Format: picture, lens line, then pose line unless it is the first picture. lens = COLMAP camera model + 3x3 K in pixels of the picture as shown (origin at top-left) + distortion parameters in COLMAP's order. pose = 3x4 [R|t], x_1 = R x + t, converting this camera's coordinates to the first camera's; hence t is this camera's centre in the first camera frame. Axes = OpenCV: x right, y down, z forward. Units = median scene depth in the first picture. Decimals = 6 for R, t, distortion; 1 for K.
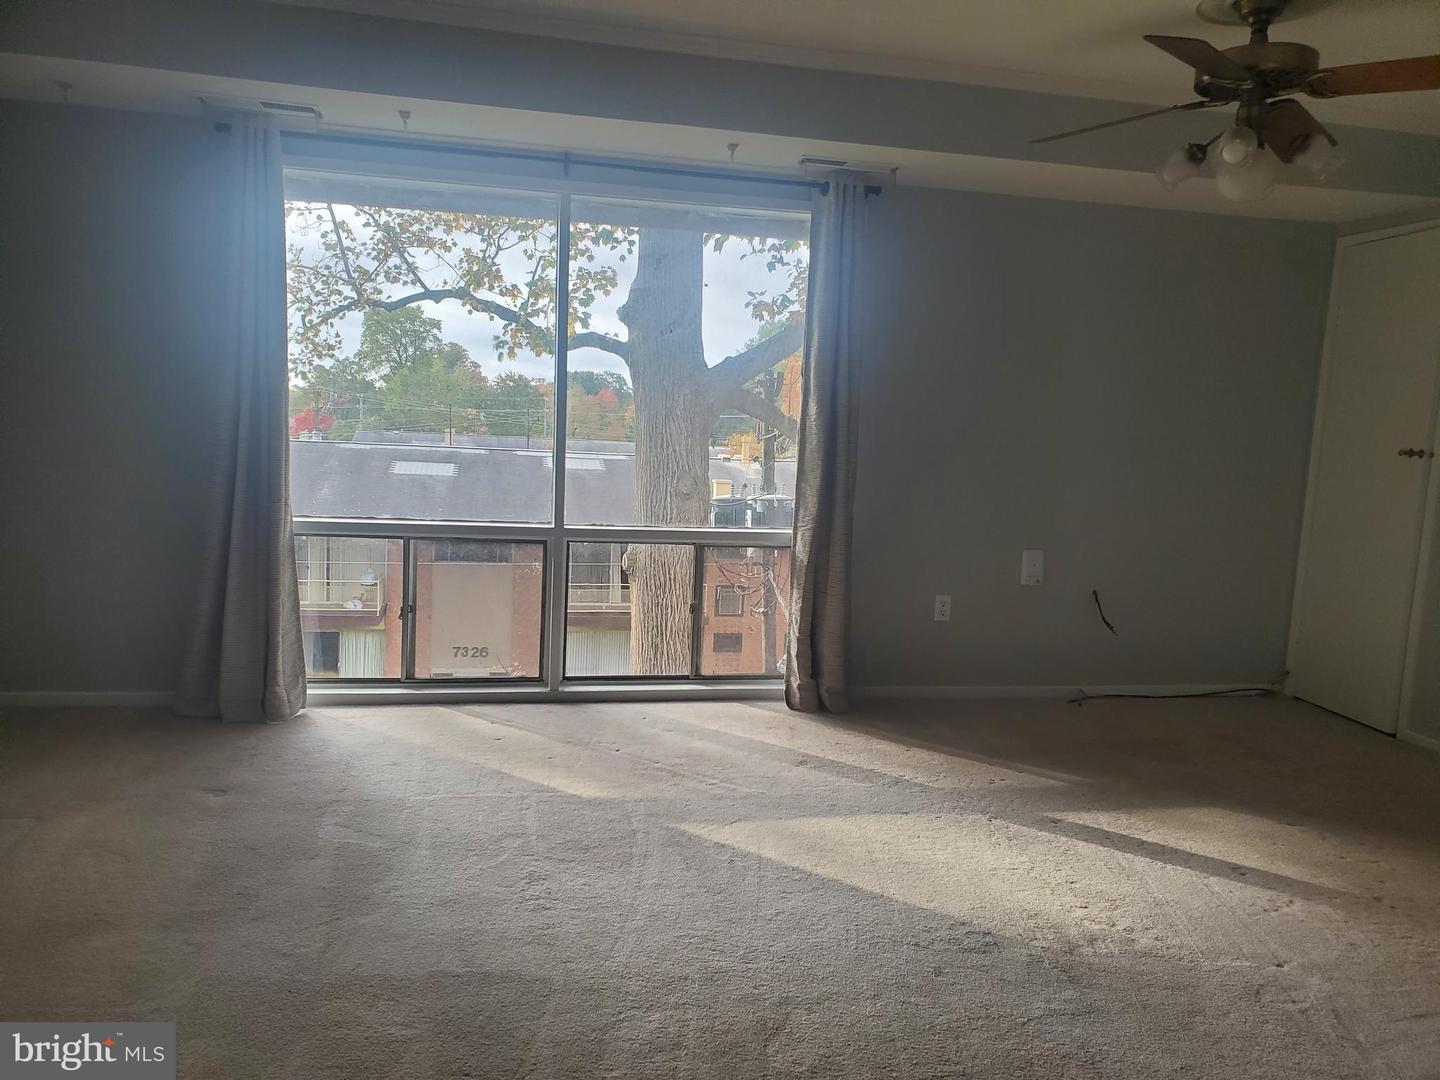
lens RADIAL K [[1127.0, 0, 688.5], [0, 1127.0, 557.6], [0, 0, 1]] dist [0.041872, -0.013727]
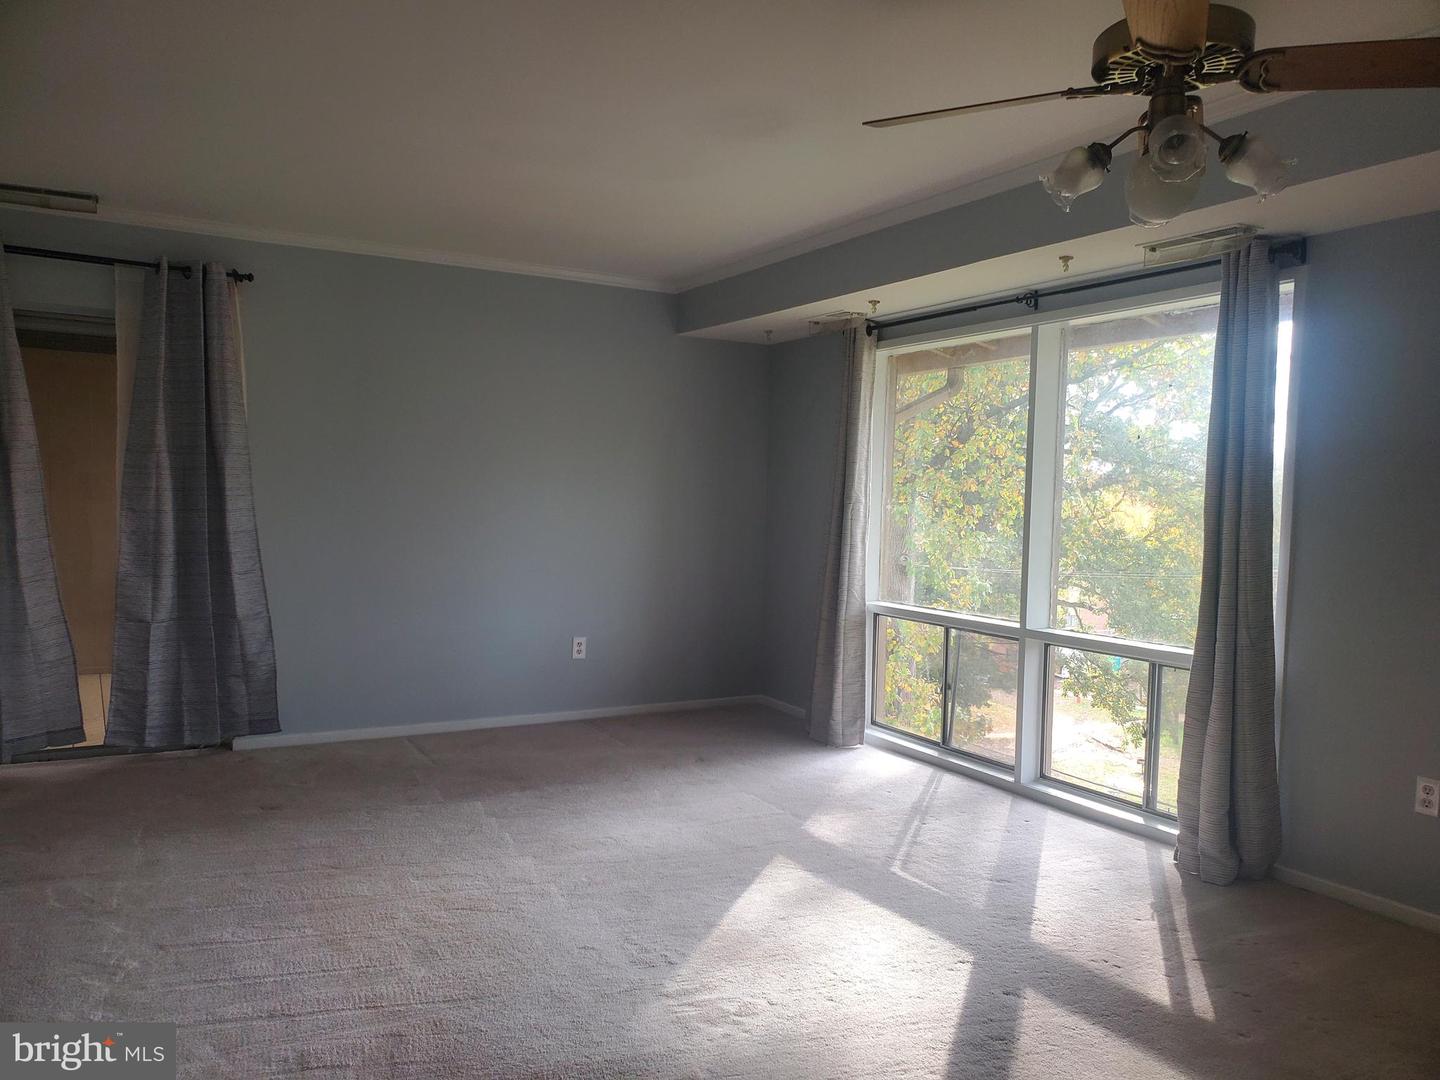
lens RADIAL K [[1127.0, 0, 688.5], [0, 1127.0, 557.6], [0, 0, 1]] dist [0.041872, -0.013727]
pose [[0.304347, 0.017410, -0.952402, 1.018069], [-0.128572, 0.991434, -0.022962, -0.028880], [0.943844, 0.129441, 0.303978, 0.491115]]
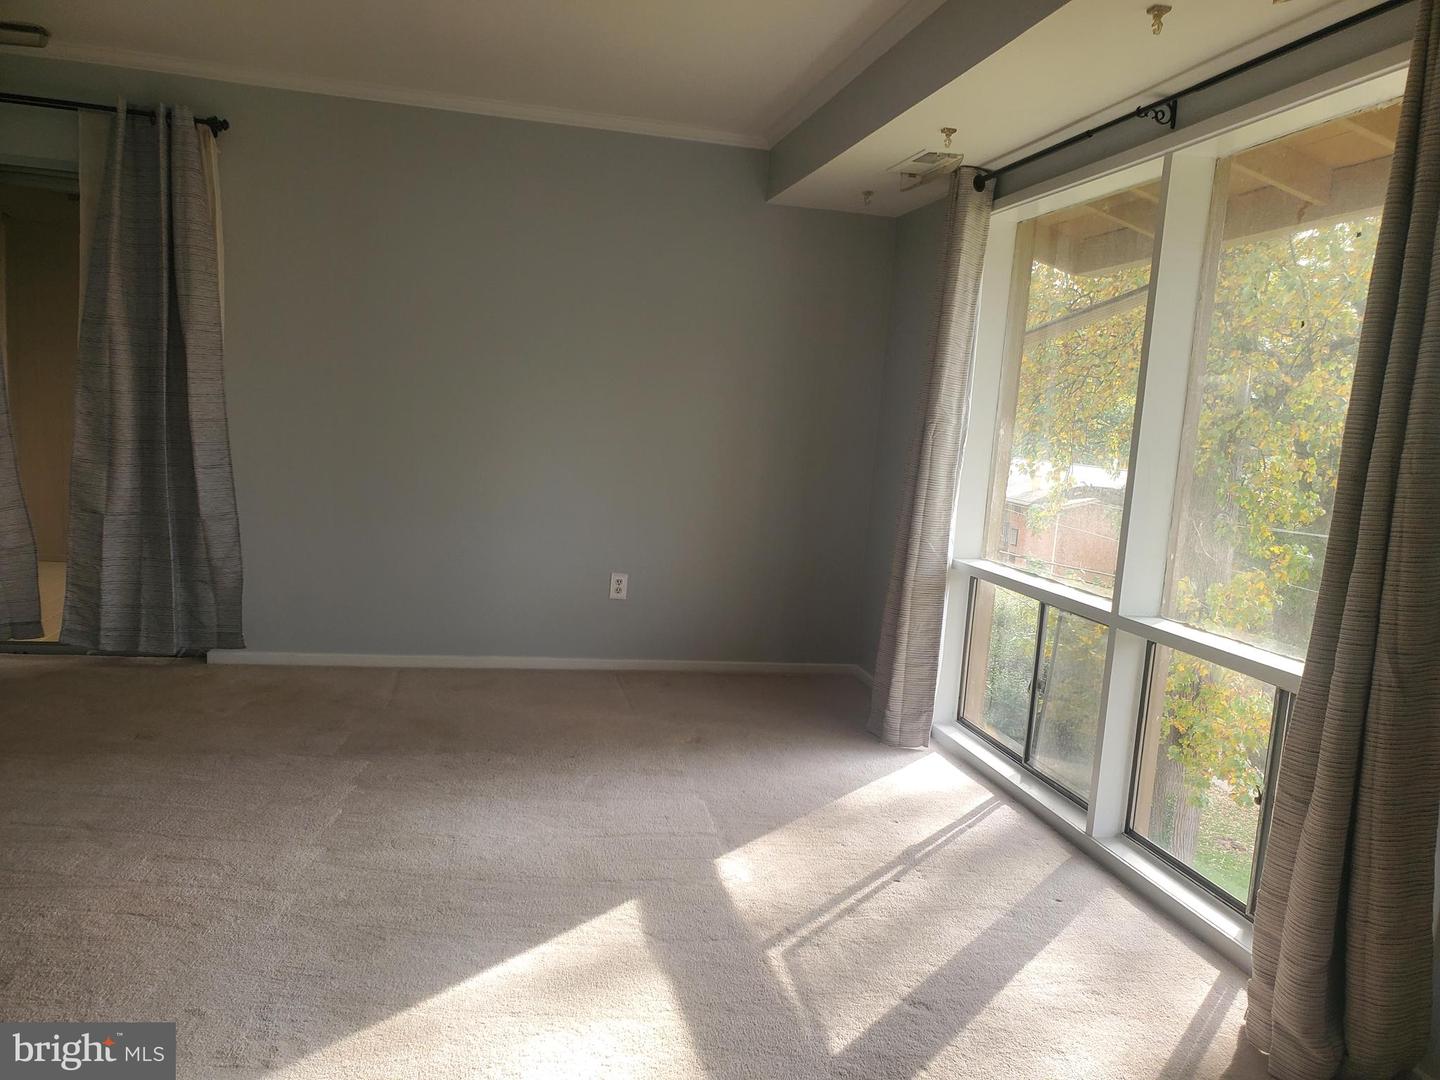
lens RADIAL K [[1127.0, 0, 688.5], [0, 1127.0, 557.6], [0, 0, 1]] dist [0.041872, -0.013727]
pose [[0.004086, 0.084512, -0.996414, 0.756001], [-0.193661, 0.977625, 0.082124, -0.080503], [0.981060, 0.192631, 0.020361, 0.926543]]
